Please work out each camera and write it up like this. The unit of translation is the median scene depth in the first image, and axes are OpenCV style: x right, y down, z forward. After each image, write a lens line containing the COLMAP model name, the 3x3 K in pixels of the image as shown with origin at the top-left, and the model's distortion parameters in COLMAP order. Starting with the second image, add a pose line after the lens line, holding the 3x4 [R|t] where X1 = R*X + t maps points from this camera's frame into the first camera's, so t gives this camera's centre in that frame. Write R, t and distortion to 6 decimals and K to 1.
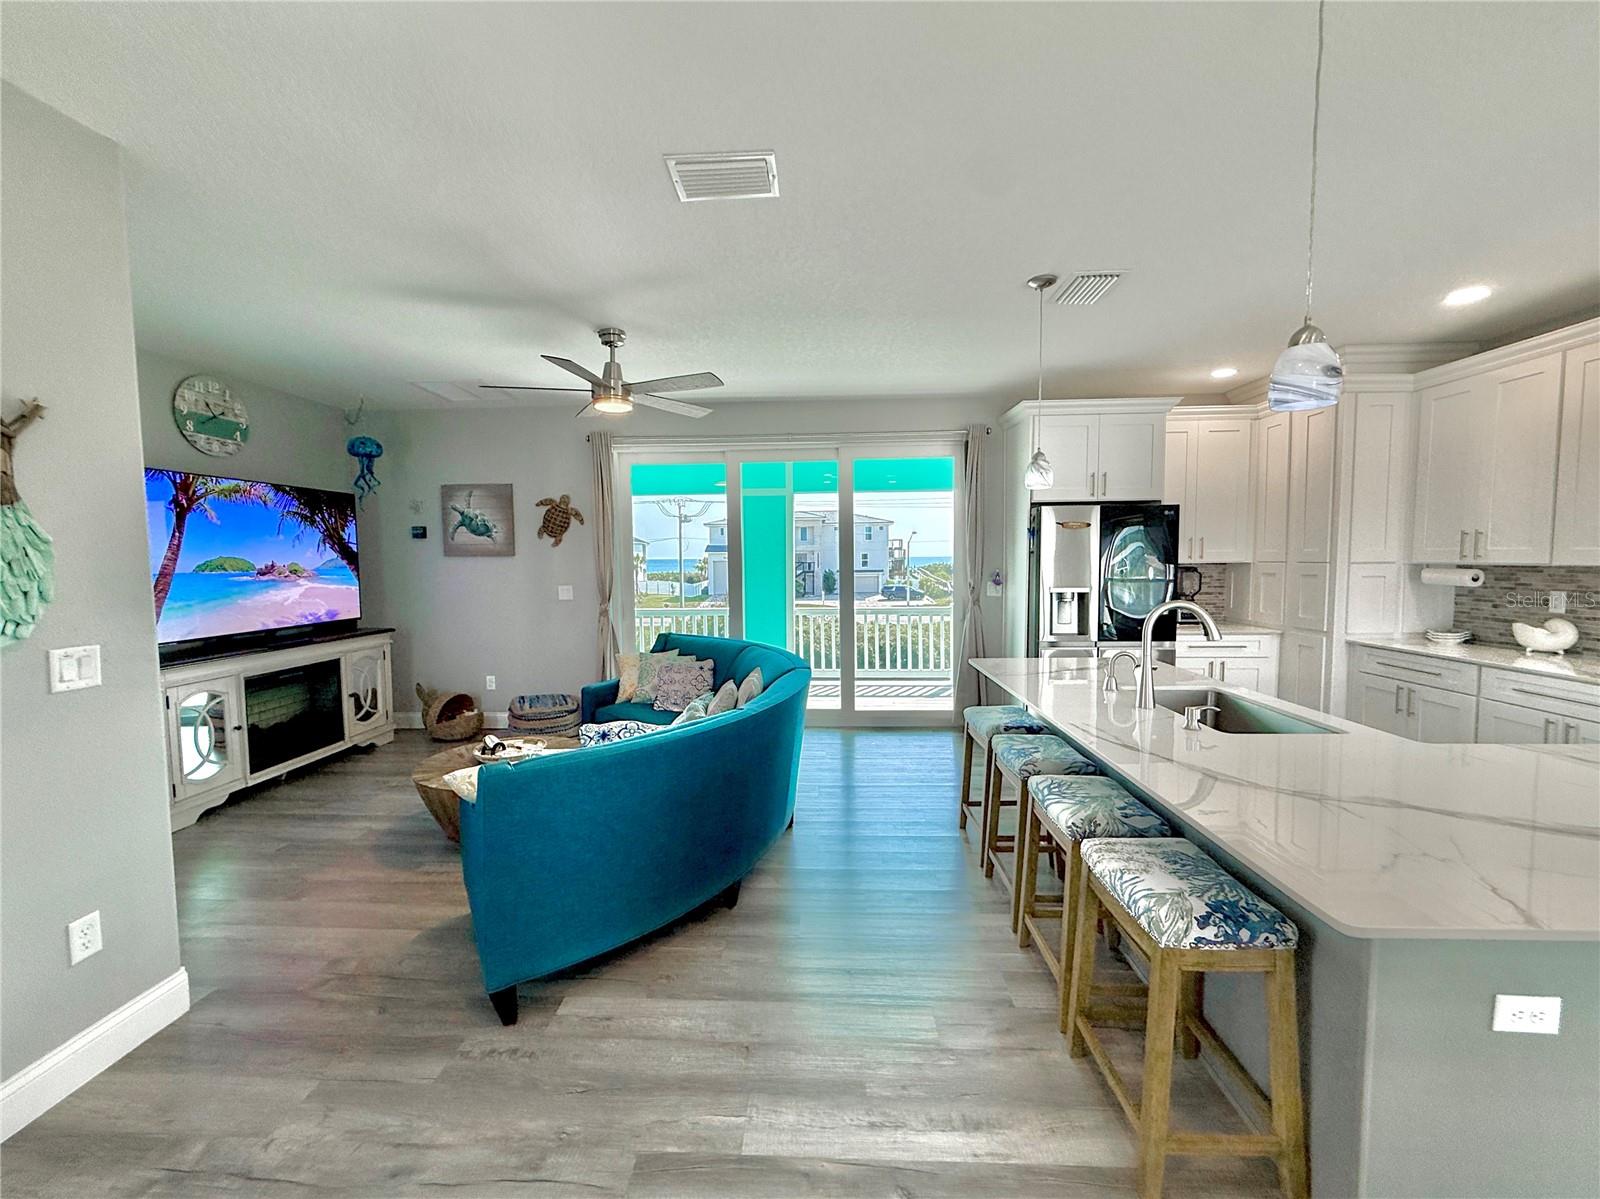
lens RADIAL K [[646.5, 0, 800.0], [0, 646.5, 599.5], [0, 0, 1]] dist [0.000556, 0.000152]
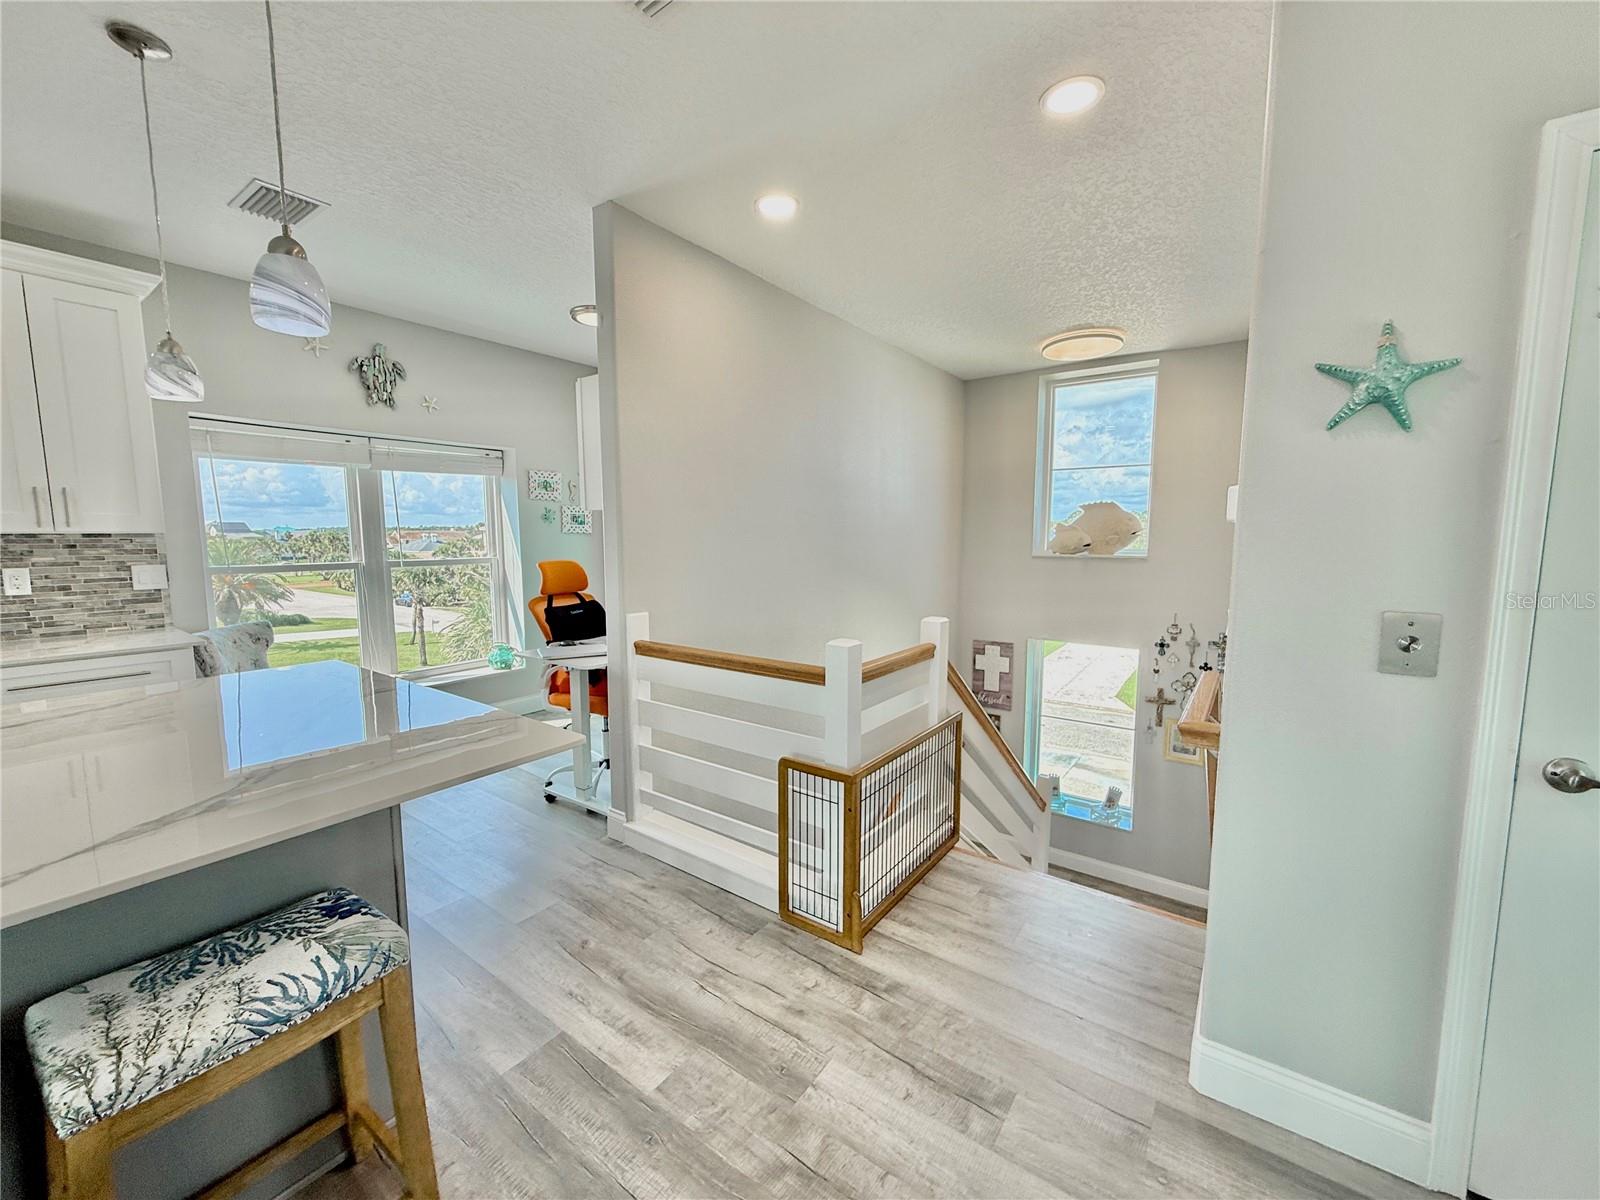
lens RADIAL K [[646.5, 0, 800.0], [0, 646.5, 600.0], [0, 0, 1]] dist [0.000556, 0.000152]
pose [[-0.836703, -0.046320, 0.545695, -0.085922], [0.045637, 0.987054, 0.153758, -0.008593], [-0.545753, 0.153554, -0.823757, 0.385361]]
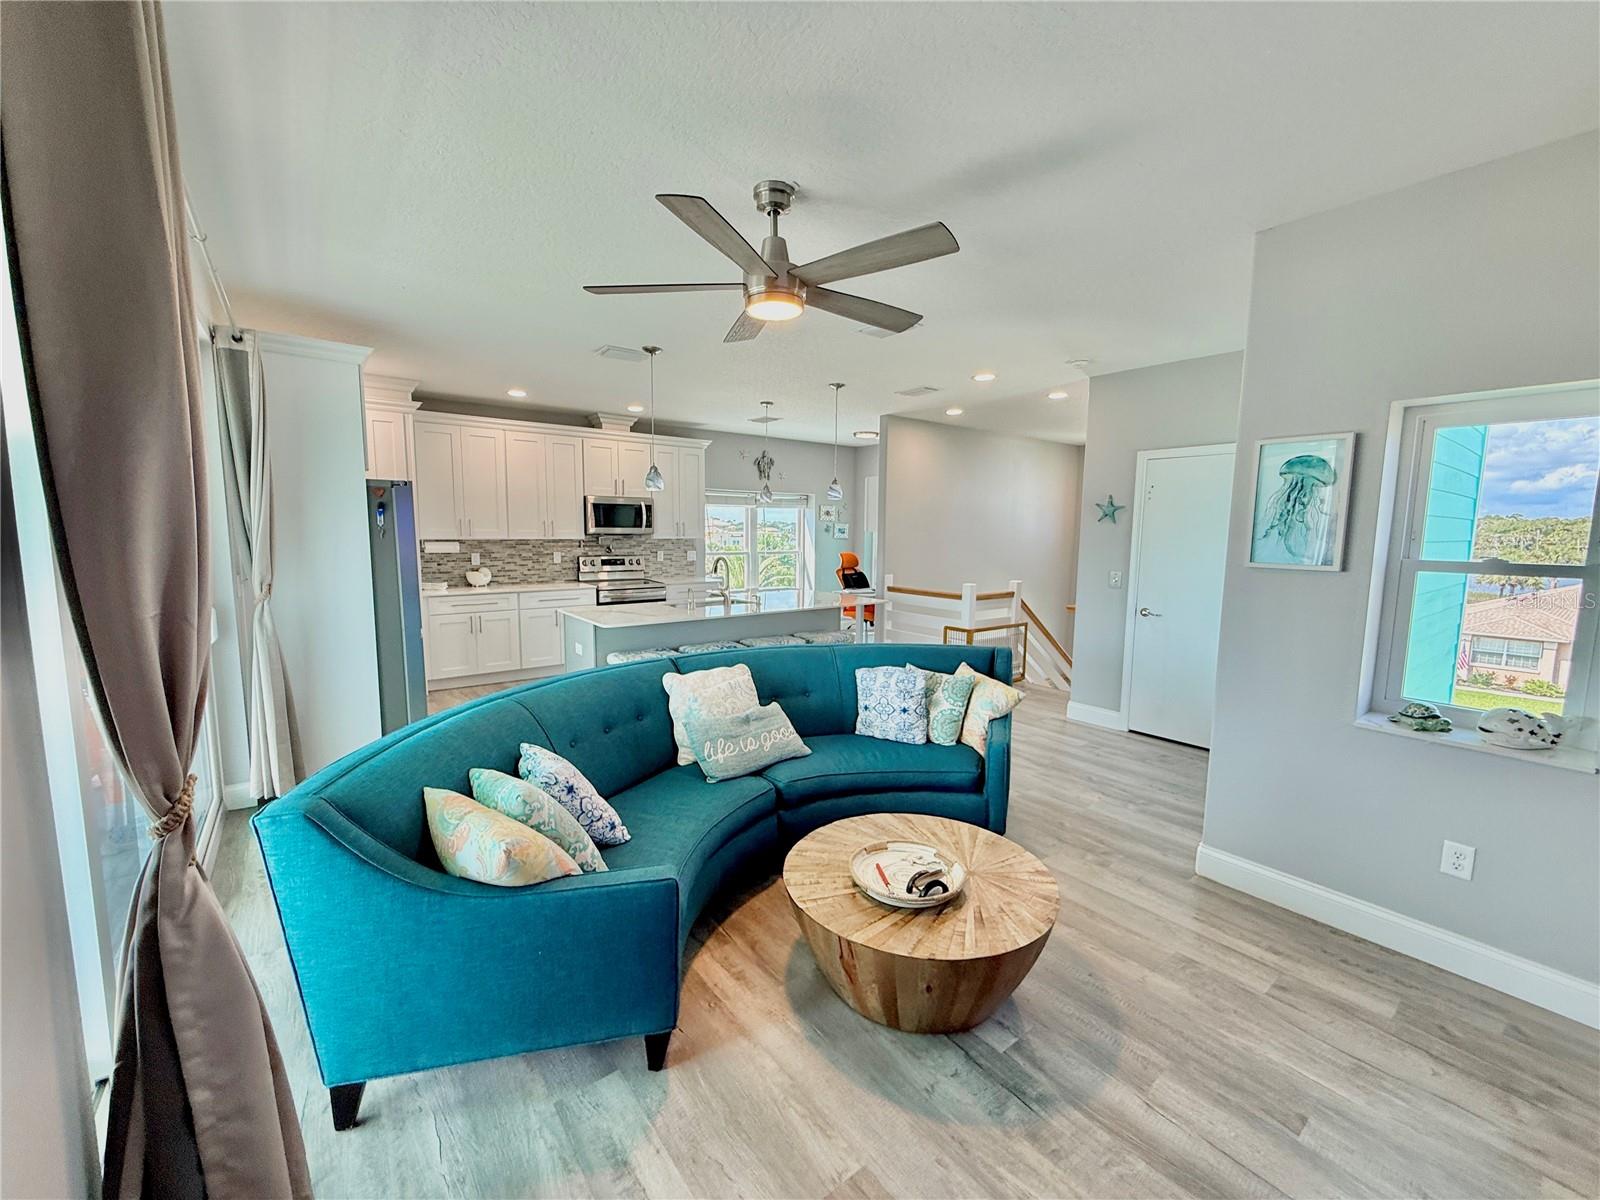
lens RADIAL K [[646.5, 0, 800.0], [0, 646.5, 600.0], [0, 0, 1]] dist [0.000556, 0.000152]
pose [[-0.649098, -0.082584, 0.756208, -0.611086], [0.044468, 0.988270, 0.146097, -0.078147], [-0.759404, 0.128458, -0.637812, 1.063686]]
